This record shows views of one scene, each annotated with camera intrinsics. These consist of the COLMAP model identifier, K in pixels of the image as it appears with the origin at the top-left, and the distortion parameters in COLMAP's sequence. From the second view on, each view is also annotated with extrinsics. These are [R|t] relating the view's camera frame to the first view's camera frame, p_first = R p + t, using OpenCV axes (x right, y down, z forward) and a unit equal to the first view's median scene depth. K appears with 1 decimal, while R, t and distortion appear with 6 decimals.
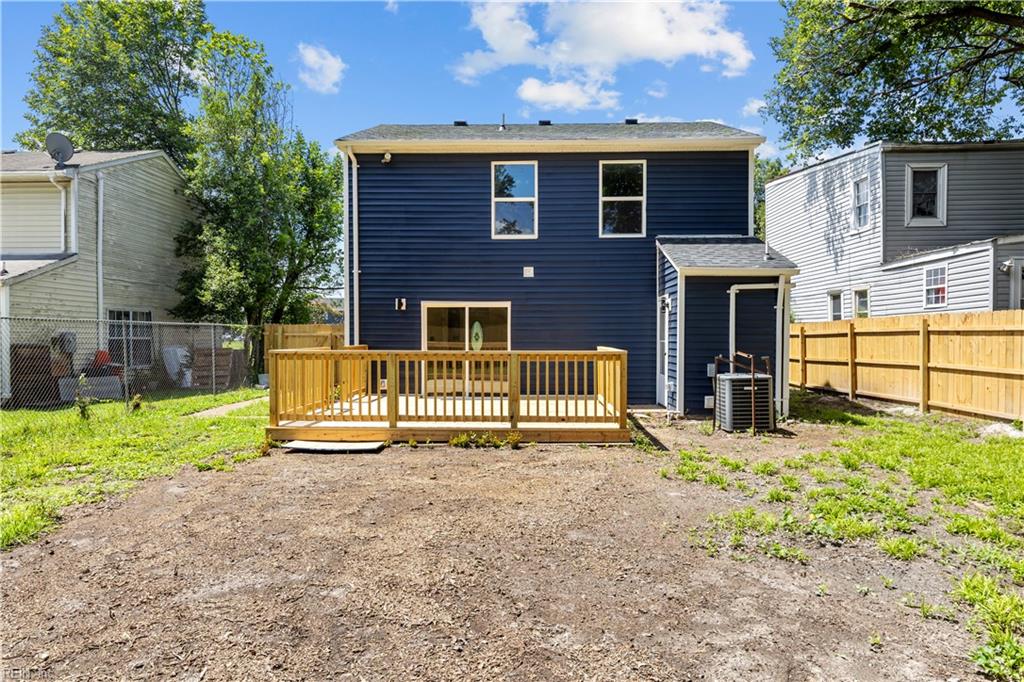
lens RADIAL K [[621.6, 0, 517.1], [0, 621.6, 340.1], [0, 0, 1]] dist [-0.004480, -0.001278]
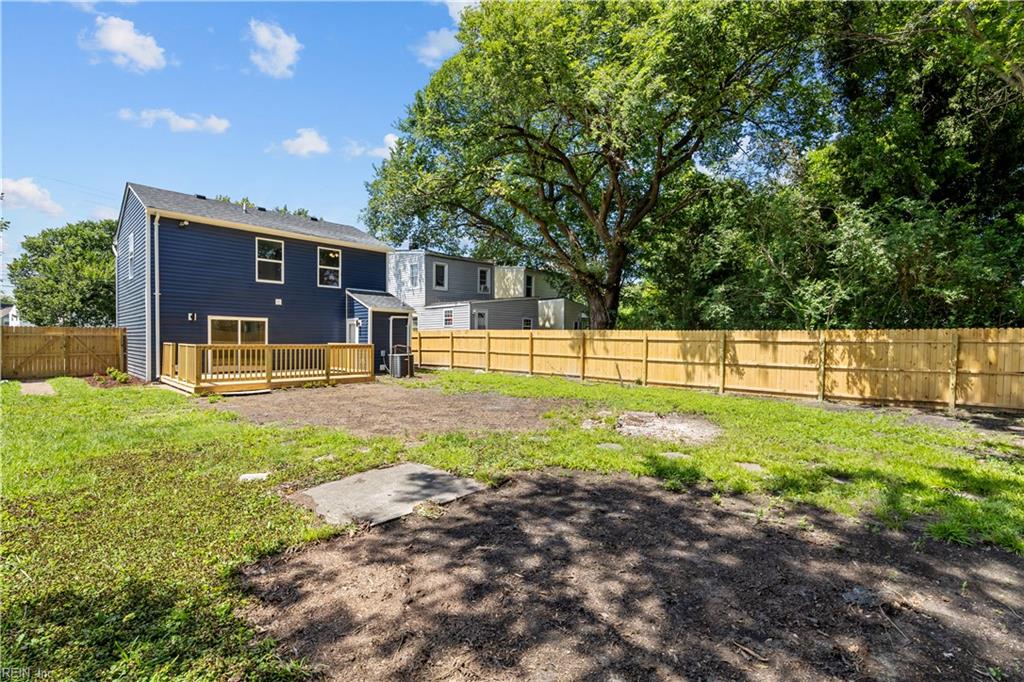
lens RADIAL K [[461.7, 0, 511.8], [0, 461.7, 341.5], [0, 0, 1]] dist [0.001817, 0.000162]
pose [[0.663778, 0.000790, 0.747929, -0.527243], [-0.000304, 1.000000, -0.000786, 0.005515], [-0.747929, 0.000294, 0.663778, -0.386460]]
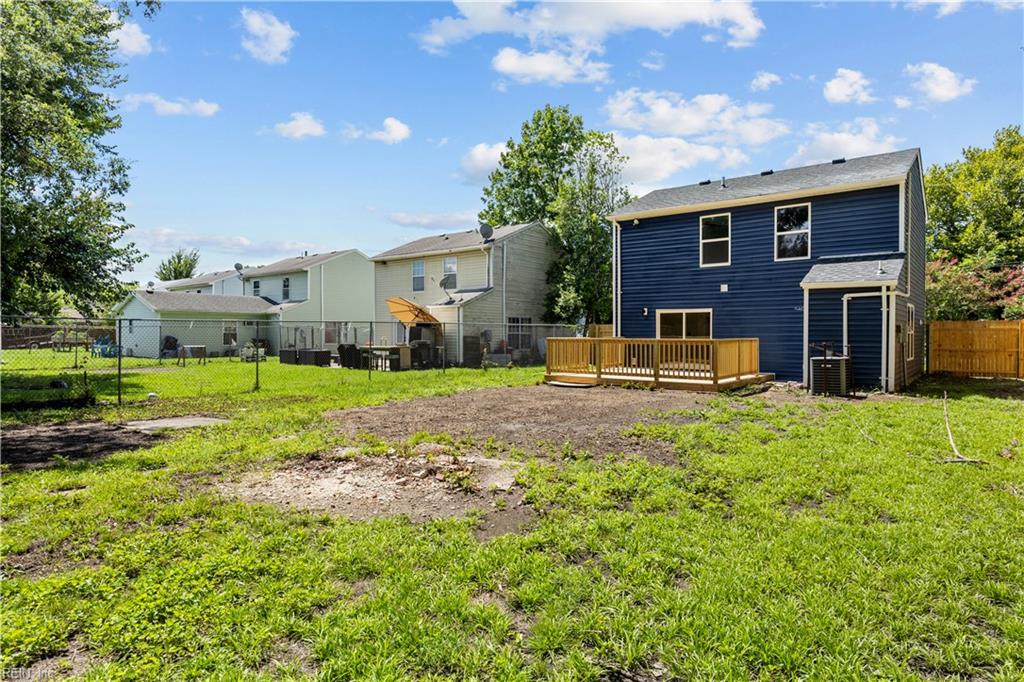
lens RADIAL K [[584.6, 0, 512.6], [0, 584.6, 339.1], [0, 0, 1]] dist [0.004785, -0.000958]
pose [[0.794727, 0.006515, -0.606932, 0.461263], [-0.005217, 0.999979, 0.003903, 0.008907], [0.606945, 0.000065, 0.794744, -0.410552]]
